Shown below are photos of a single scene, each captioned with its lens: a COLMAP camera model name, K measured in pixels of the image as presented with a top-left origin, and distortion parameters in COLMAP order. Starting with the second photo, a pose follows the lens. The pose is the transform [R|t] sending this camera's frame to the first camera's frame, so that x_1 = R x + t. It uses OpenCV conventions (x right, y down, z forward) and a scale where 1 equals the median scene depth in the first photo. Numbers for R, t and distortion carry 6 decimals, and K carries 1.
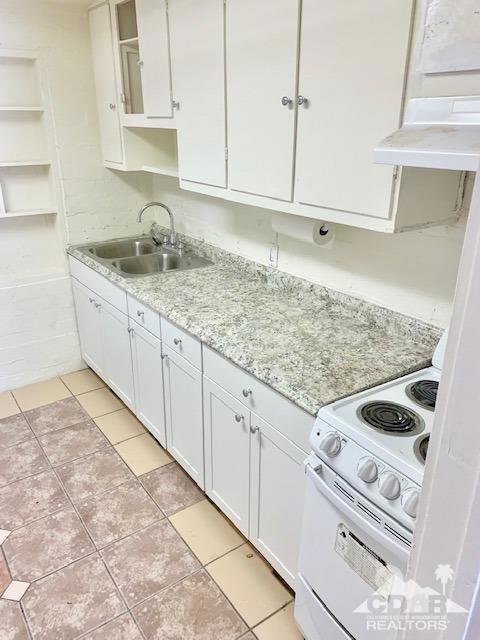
lens RADIAL K [[496.4, 0, 240.0], [0, 496.4, 320.0], [0, 0, 1]] dist [0.035655, -0.000512]
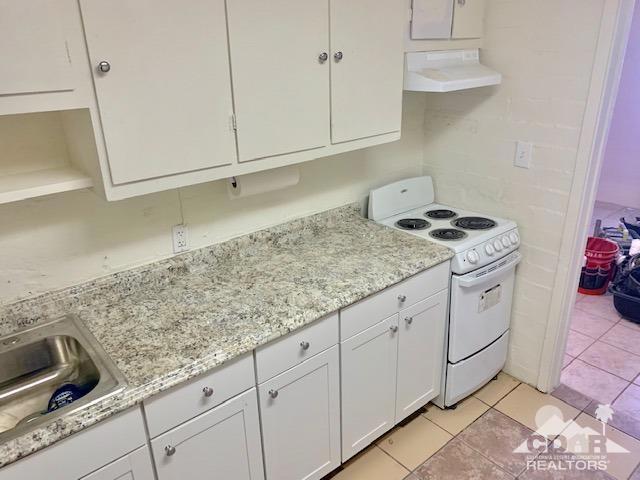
lens RADIAL K [[496.4, 0, 320.0], [0, 496.4, 240.0], [0, 0, 1]] dist [0.035655, -0.000512]
pose [[-0.094408, -0.376500, 0.921594, -0.837180], [0.393419, 0.836266, 0.381943, -0.414751], [-0.914499, 0.398631, 0.069171, 0.865490]]
